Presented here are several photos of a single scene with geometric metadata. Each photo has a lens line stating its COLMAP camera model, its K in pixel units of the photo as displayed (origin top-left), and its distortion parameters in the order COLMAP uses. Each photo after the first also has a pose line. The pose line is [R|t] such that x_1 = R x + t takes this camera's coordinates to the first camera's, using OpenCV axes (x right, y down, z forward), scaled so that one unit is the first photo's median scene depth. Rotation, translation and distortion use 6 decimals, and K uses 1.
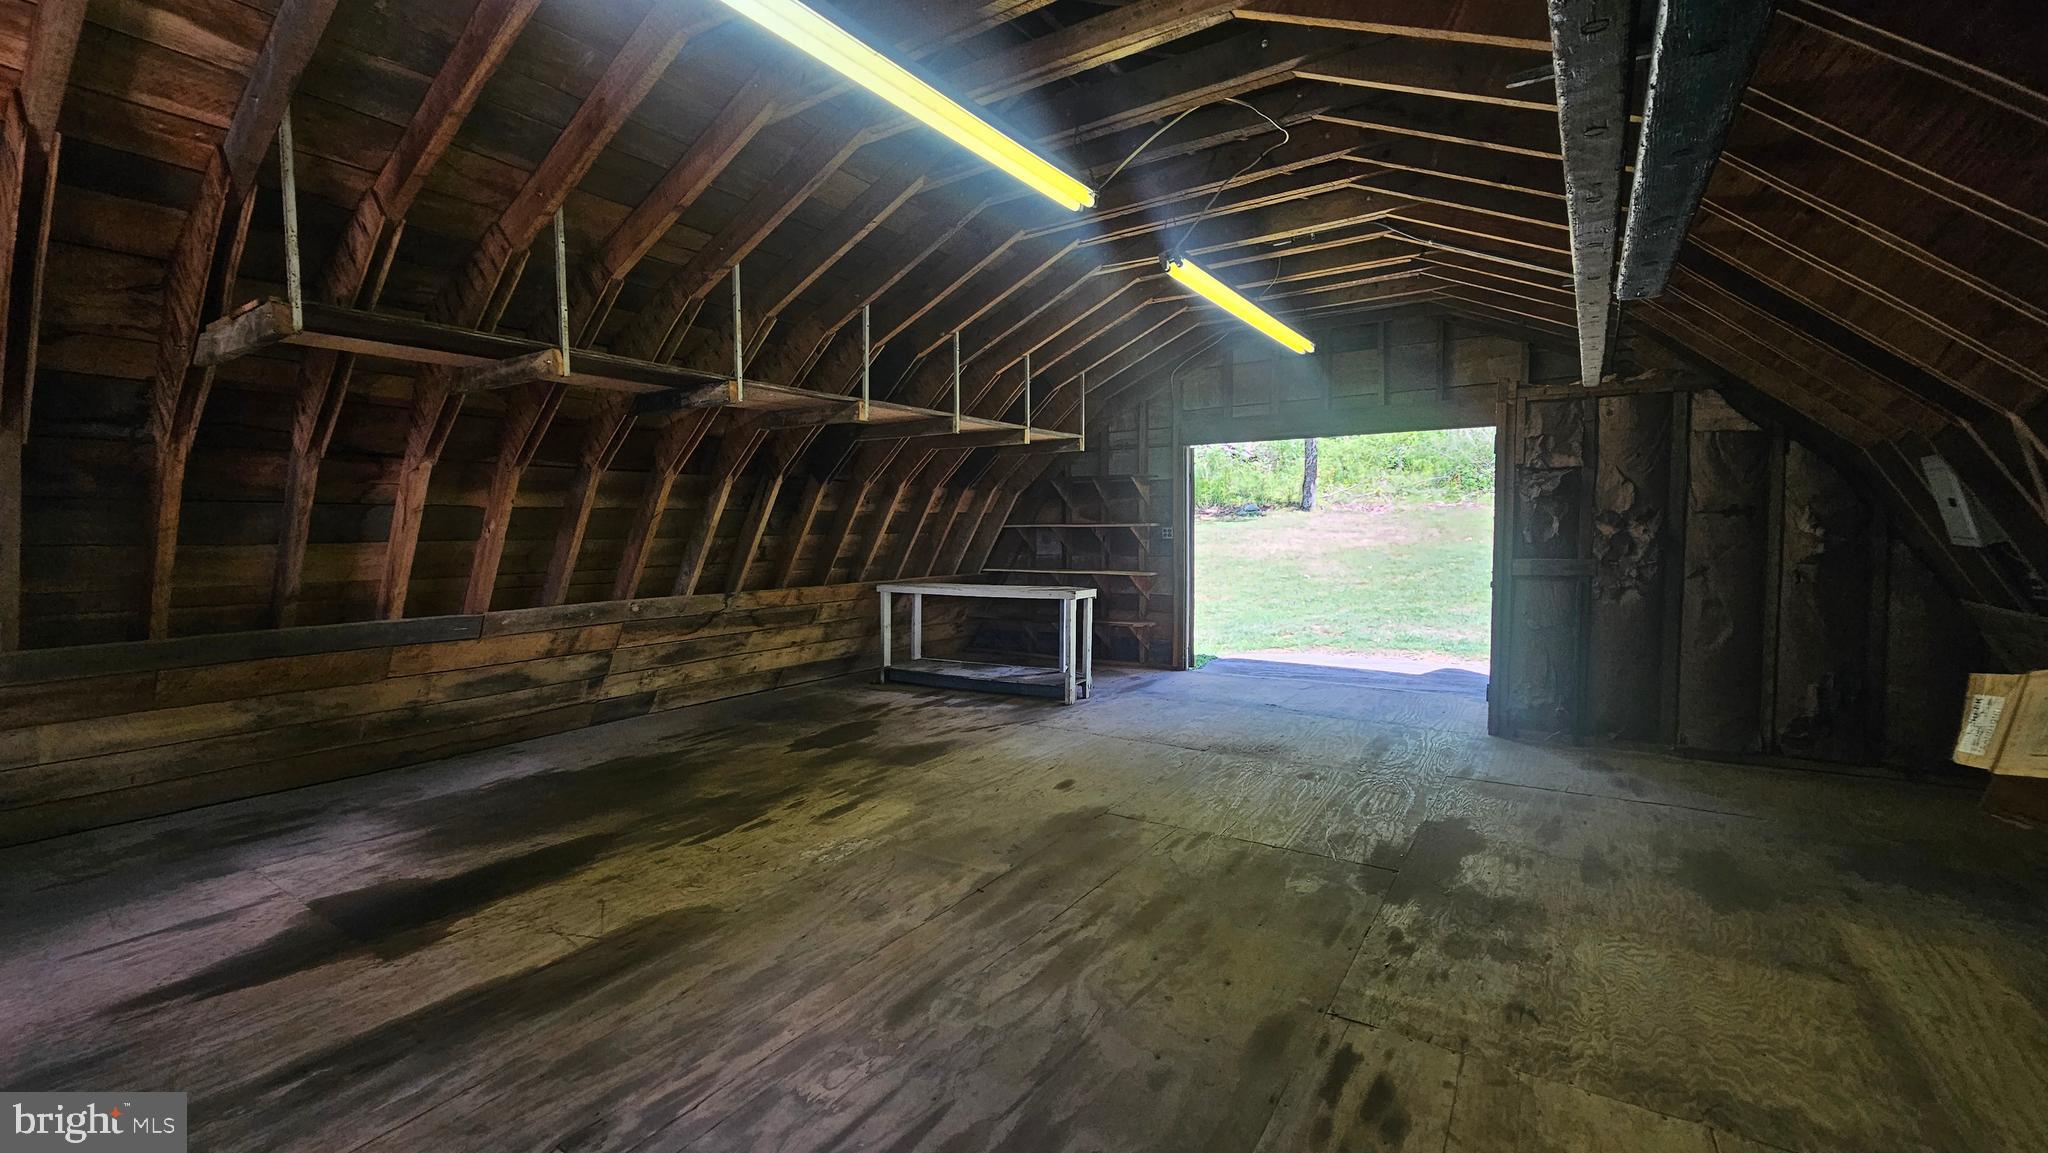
lens RADIAL K [[842.7, 0, 1012.2], [0, 842.7, 572.6], [0, 0, 1]] dist [0.000778, -0.001488]
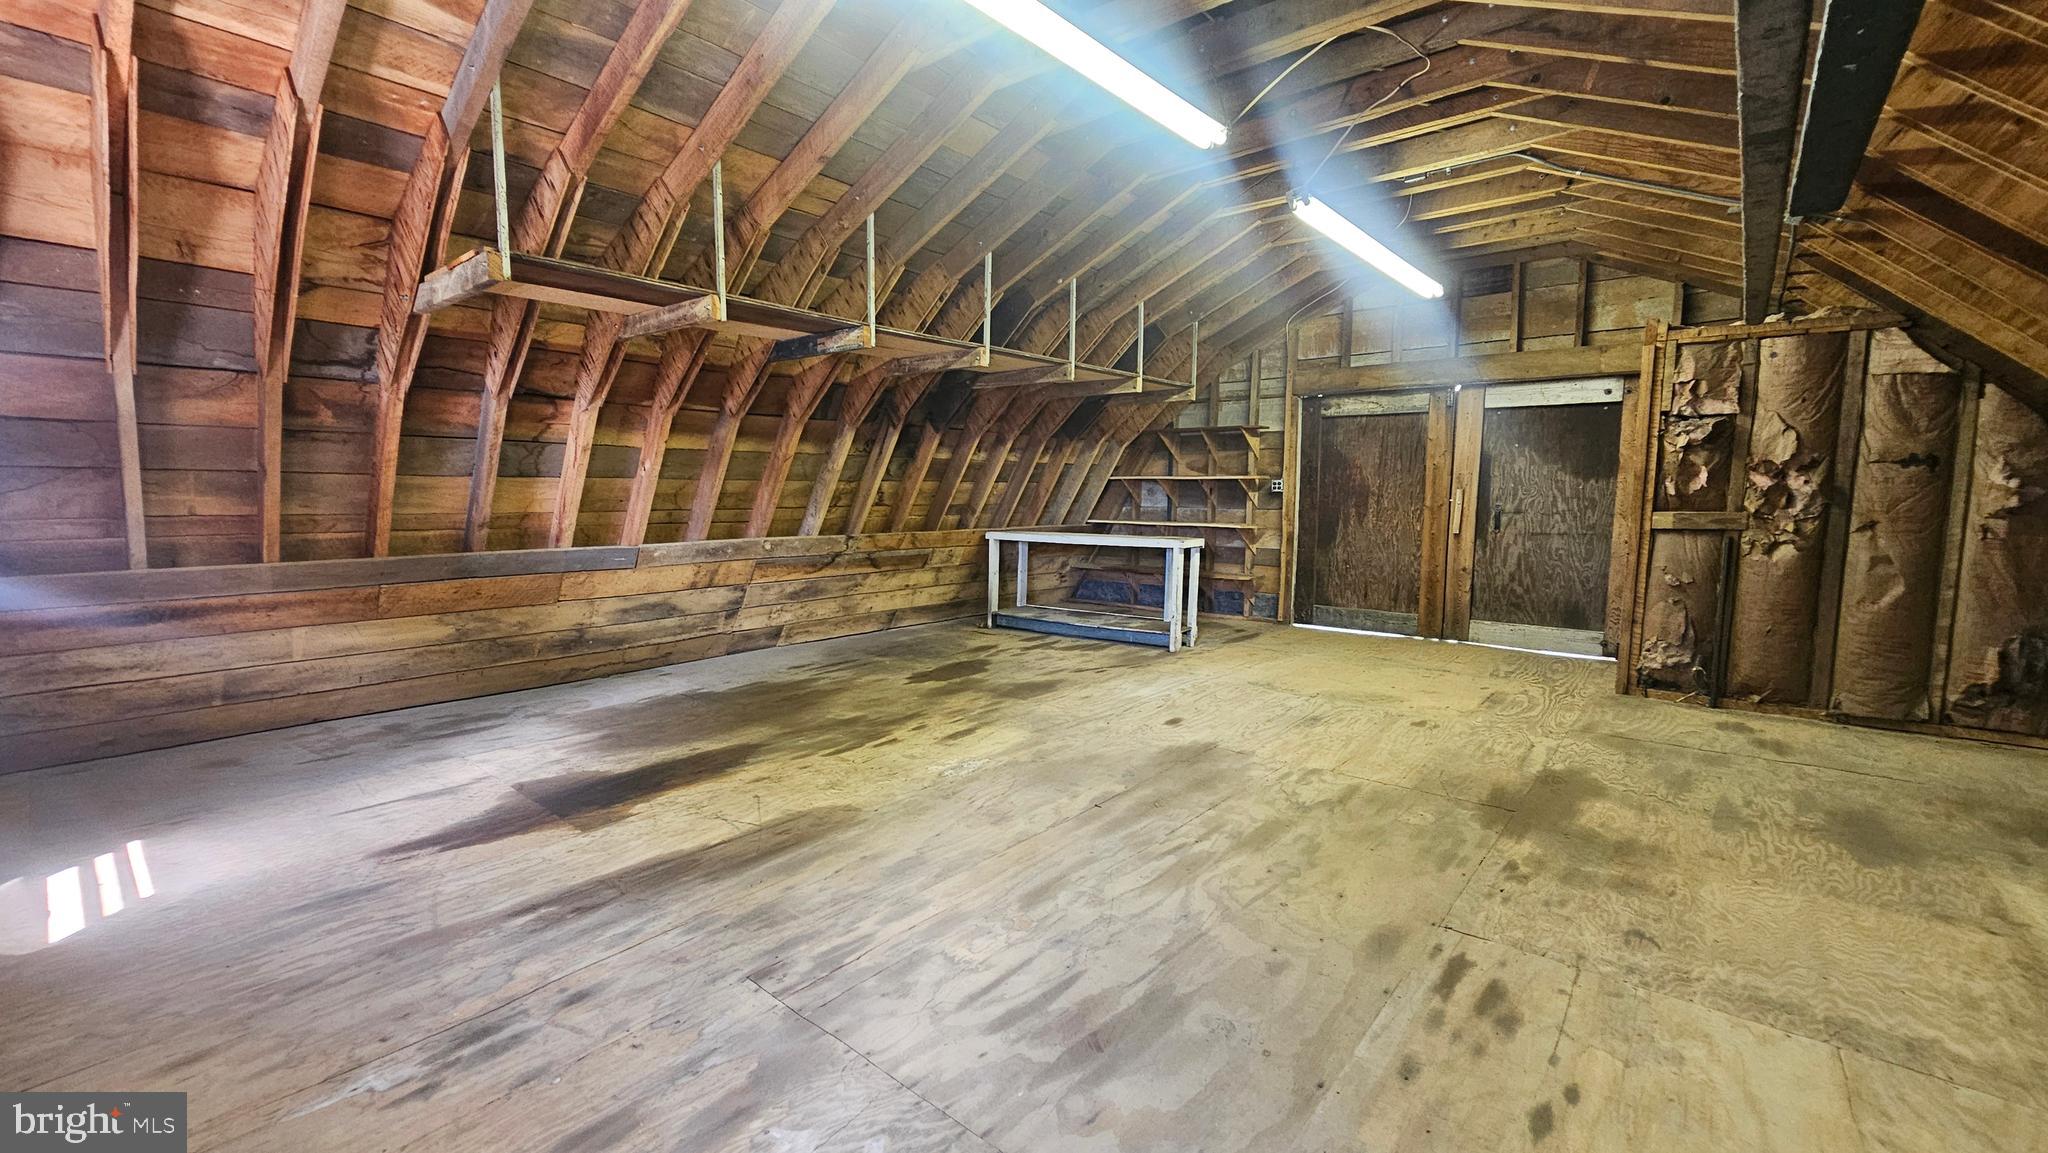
lens RADIAL K [[842.7, 0, 1010.6], [0, 842.7, 574.6], [0, 0, 1]] dist [0.000778, -0.001488]
pose [[0.993586, 0.022649, -0.110785, -0.030131], [-0.017229, 0.998618, 0.049642, 0.029172], [0.111757, -0.047414, 0.992604, -0.044885]]
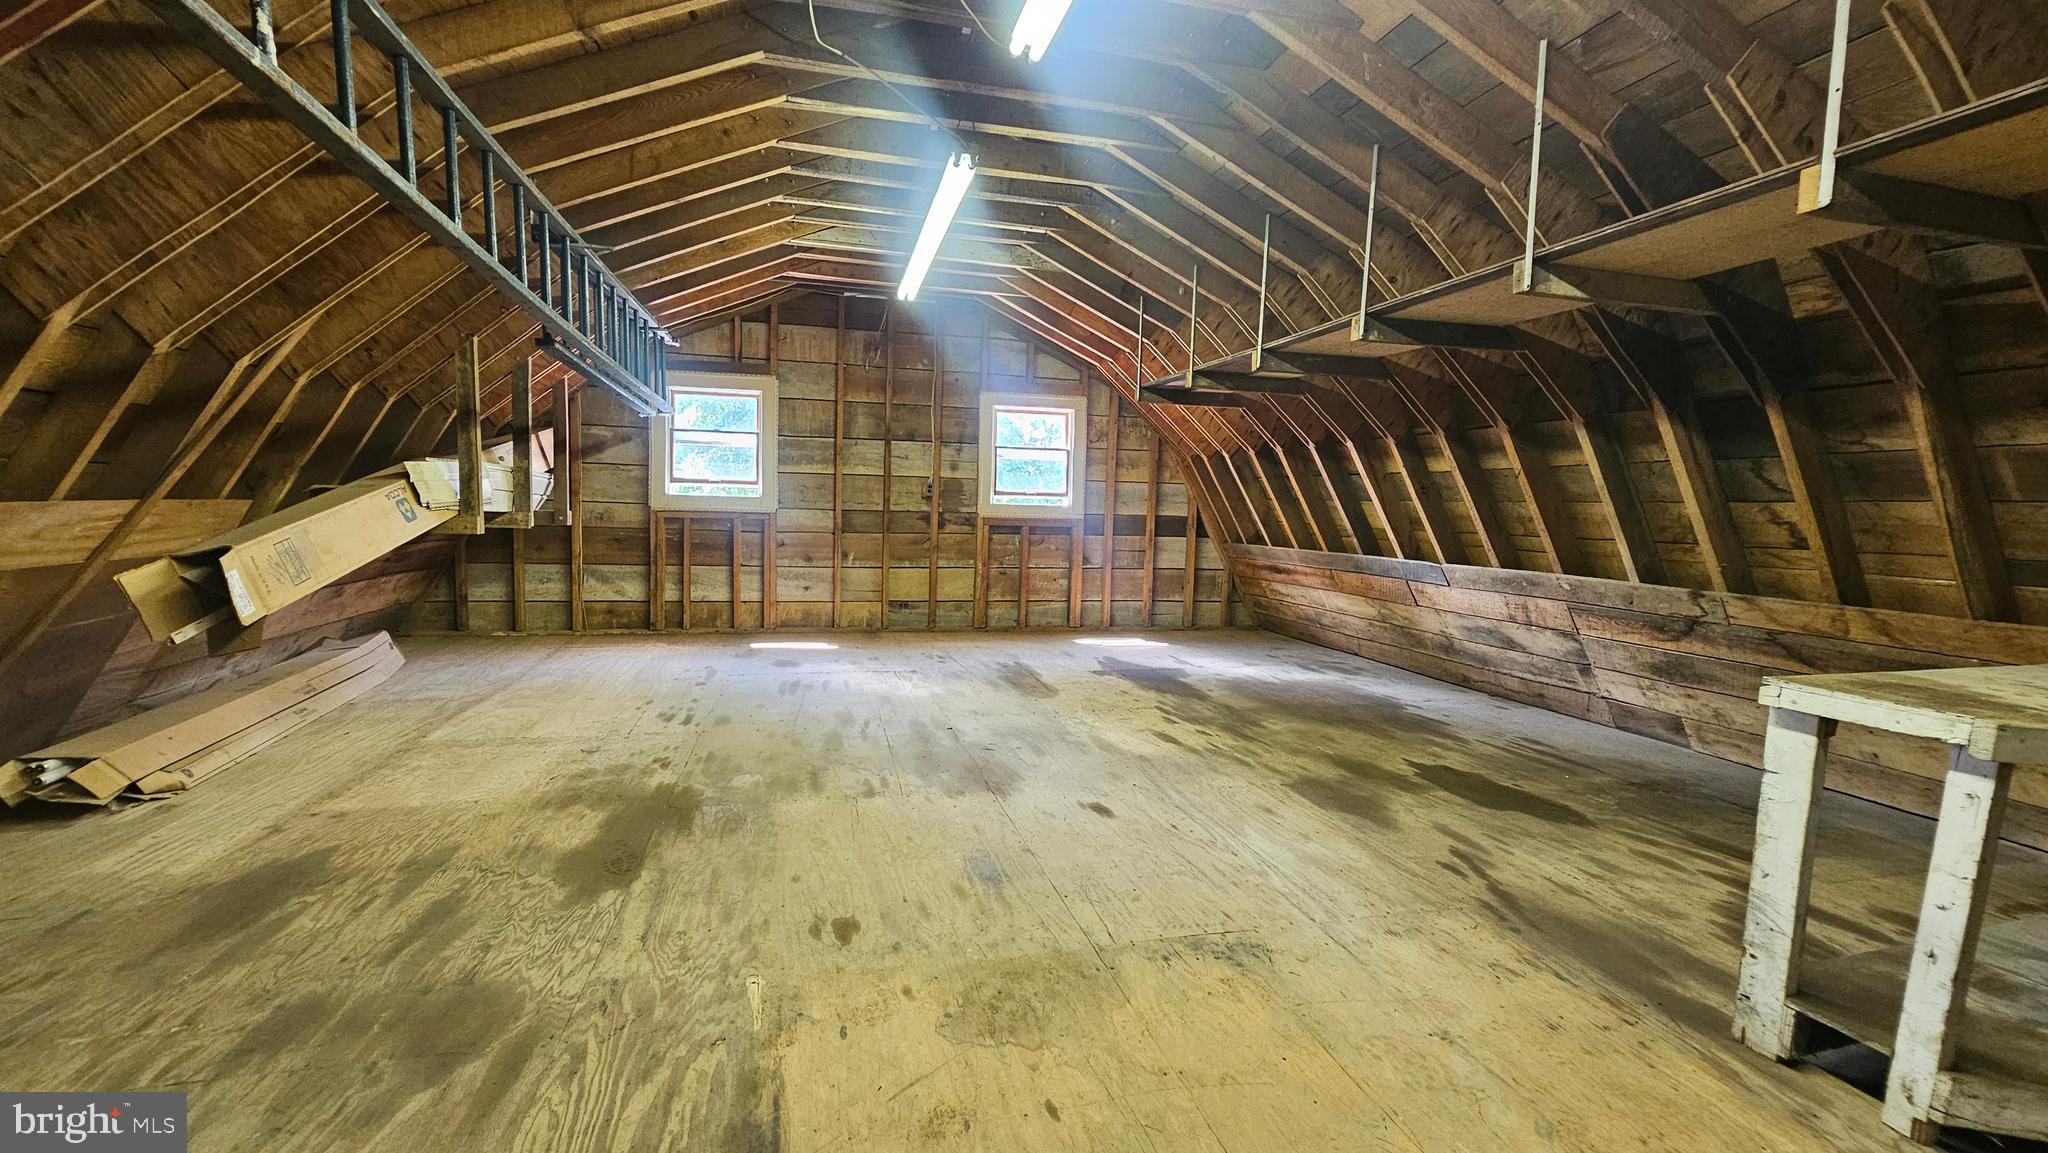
lens RADIAL K [[842.7, 0, 1030.2], [0, 842.7, 586.9], [0, 0, 1]] dist [0.000778, -0.001488]
pose [[-0.658926, 0.061117, -0.749721, 0.792638], [-0.062974, 0.988713, 0.135948, -0.055899], [0.749567, 0.136792, -0.647640, 1.693438]]
